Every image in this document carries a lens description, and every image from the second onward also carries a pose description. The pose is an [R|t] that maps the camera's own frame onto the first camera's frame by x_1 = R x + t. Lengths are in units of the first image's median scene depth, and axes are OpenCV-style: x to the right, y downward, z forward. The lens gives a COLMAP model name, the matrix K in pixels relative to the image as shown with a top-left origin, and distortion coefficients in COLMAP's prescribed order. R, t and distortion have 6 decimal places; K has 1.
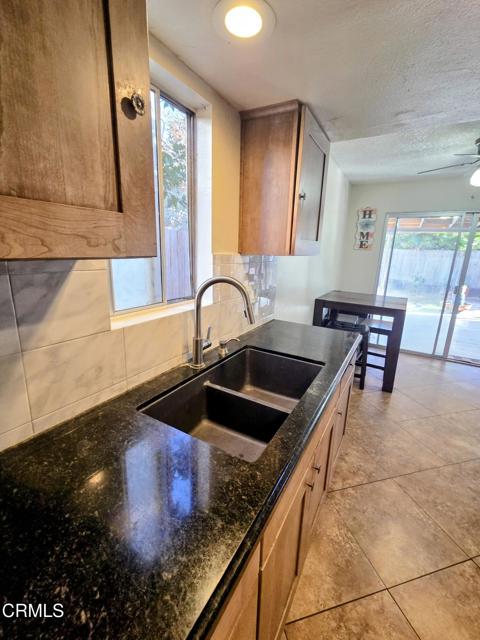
lens RADIAL K [[262.4, 0, 240.8], [0, 262.4, 315.1], [0, 0, 1]] dist [0.001716, -0.000616]
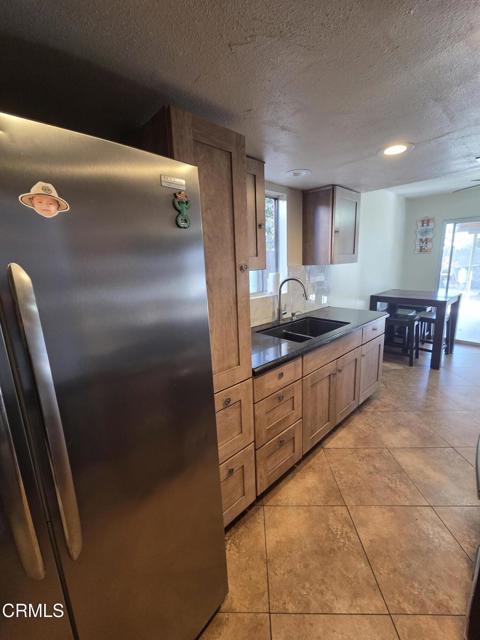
lens RADIAL K [[262.4, 0, 240.8], [0, 262.4, 315.1], [0, 0, 1]] dist [0.001716, -0.000616]
pose [[0.953946, -0.006962, -0.299897, 0.132631], [-0.005736, 0.999125, -0.041438, 0.193495], [0.299922, 0.041249, 0.953071, -0.860442]]
